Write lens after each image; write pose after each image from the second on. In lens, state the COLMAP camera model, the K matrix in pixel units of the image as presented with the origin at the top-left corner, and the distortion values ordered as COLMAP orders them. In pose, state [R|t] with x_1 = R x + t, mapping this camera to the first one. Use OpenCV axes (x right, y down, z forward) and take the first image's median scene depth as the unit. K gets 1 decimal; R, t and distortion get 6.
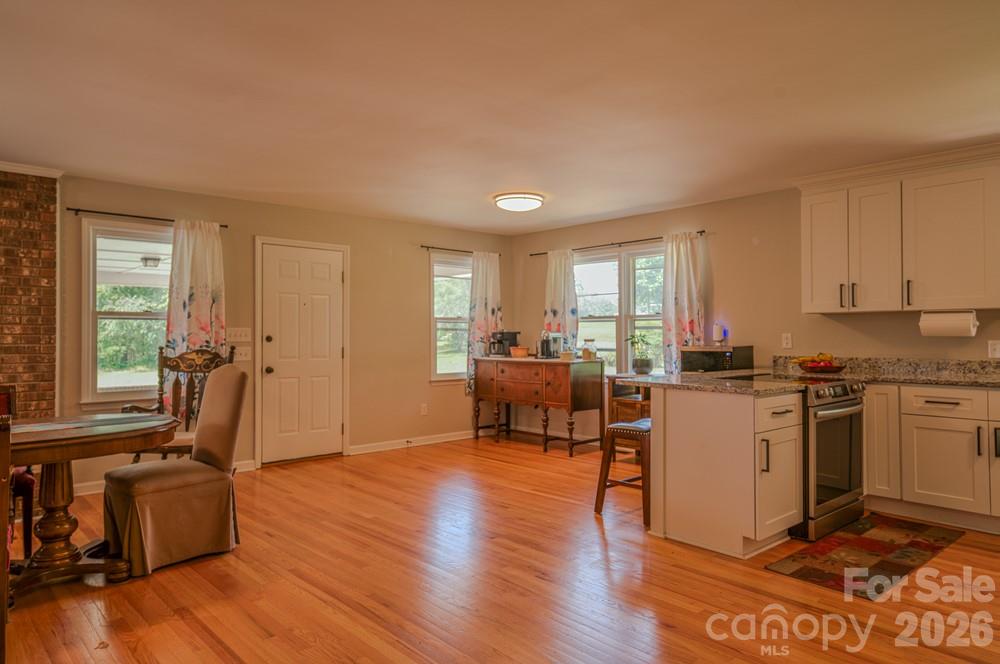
lens RADIAL K [[649.5, 0, 501.1], [0, 649.5, 328.9], [0, 0, 1]] dist [0.030581, 0.006936]
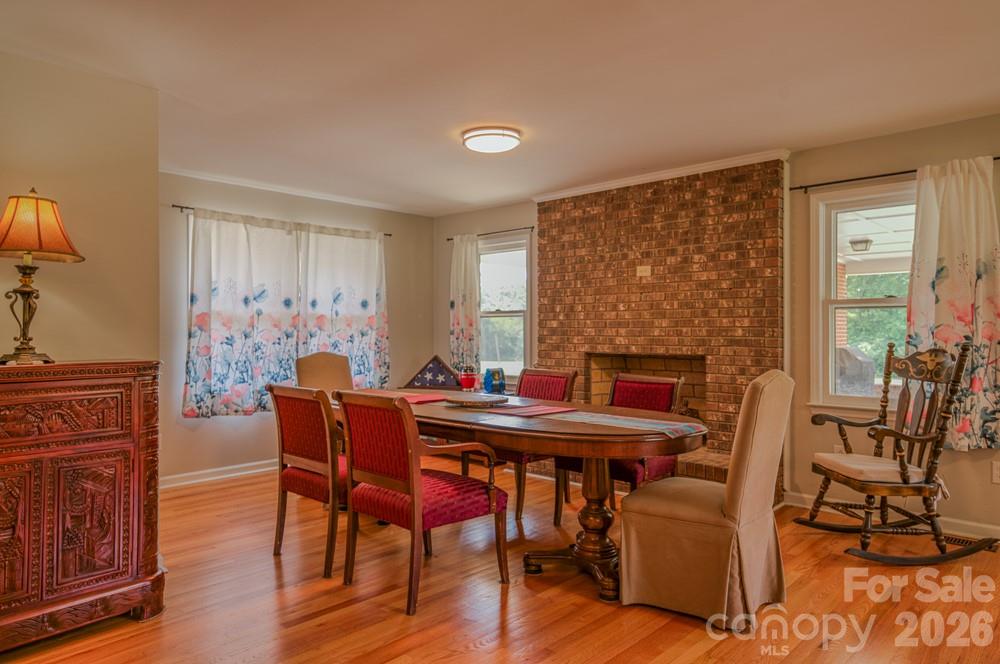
lens RADIAL K [[649.5, 0, 498.3], [0, 649.5, 330.6], [0, 0, 1]] dist [0.030581, 0.006936]
pose [[0.093887, 0.004811, -0.995571, 0.194665], [0.012250, 0.999907, 0.005987, 0.002722], [0.995508, -0.012758, 0.093819, 0.485998]]
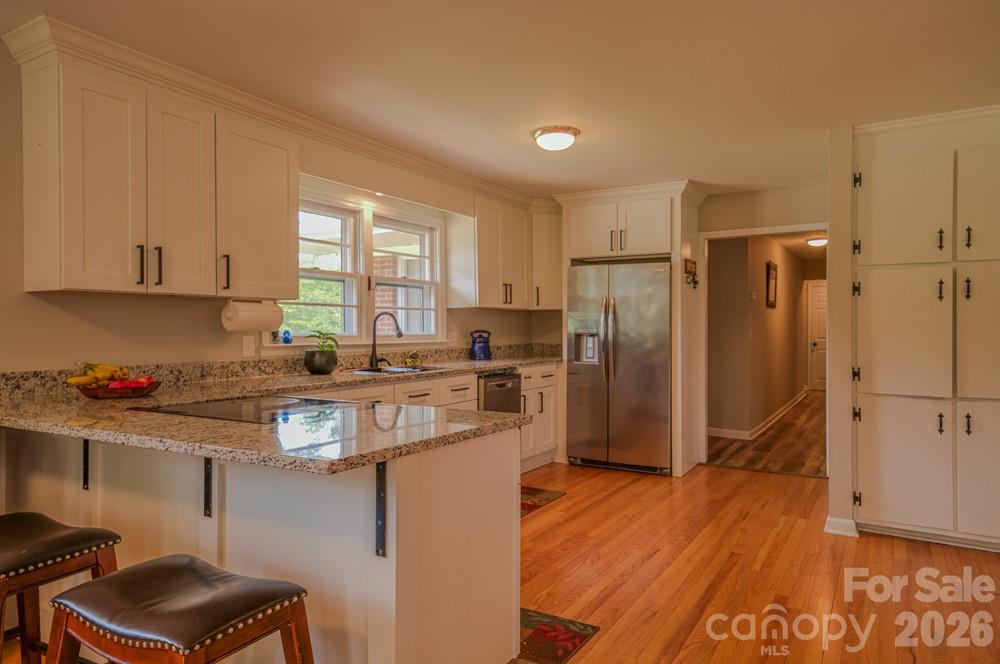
lens RADIAL K [[649.5, 0, 498.4], [0, 649.5, 325.7], [0, 0, 1]] dist [0.030581, 0.006936]
pose [[-0.284967, 0.006795, 0.958513, -0.140067], [-0.004661, 0.999953, -0.008474, 0.008218], [-0.958526, -0.006882, -0.284922, 0.810604]]
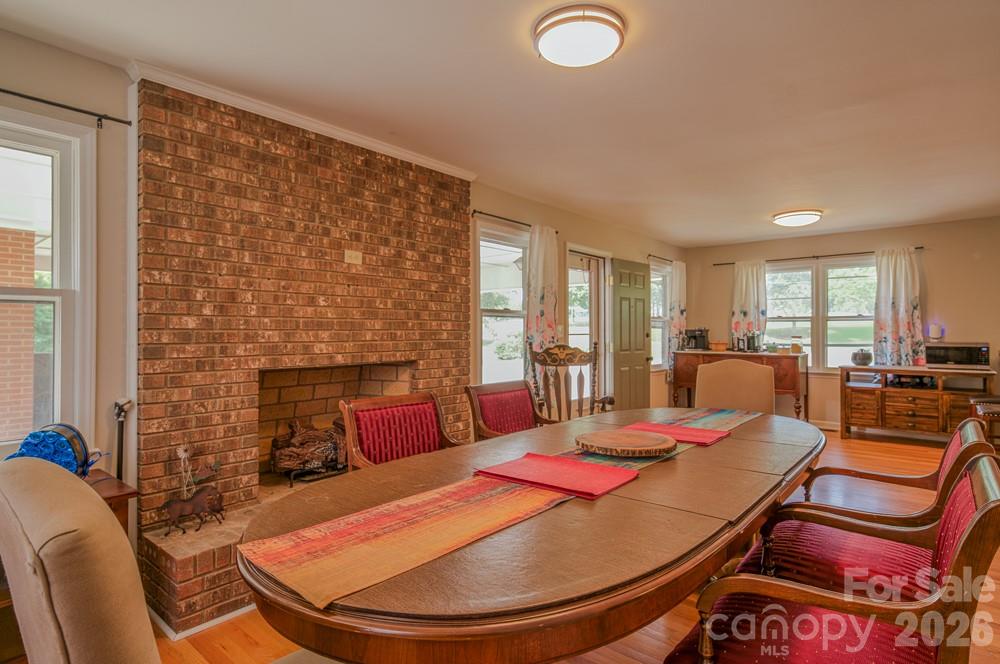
lens RADIAL K [[509.0, 0, 503.0], [0, 509.0, 329.5], [0, 0, 1]] dist [0.010934, -0.000578]
pose [[0.992168, 0.004763, 0.124821, -0.678067], [-0.005548, 0.999967, 0.005942, 0.001406], [-0.124788, -0.006588, 0.992162, 0.178049]]
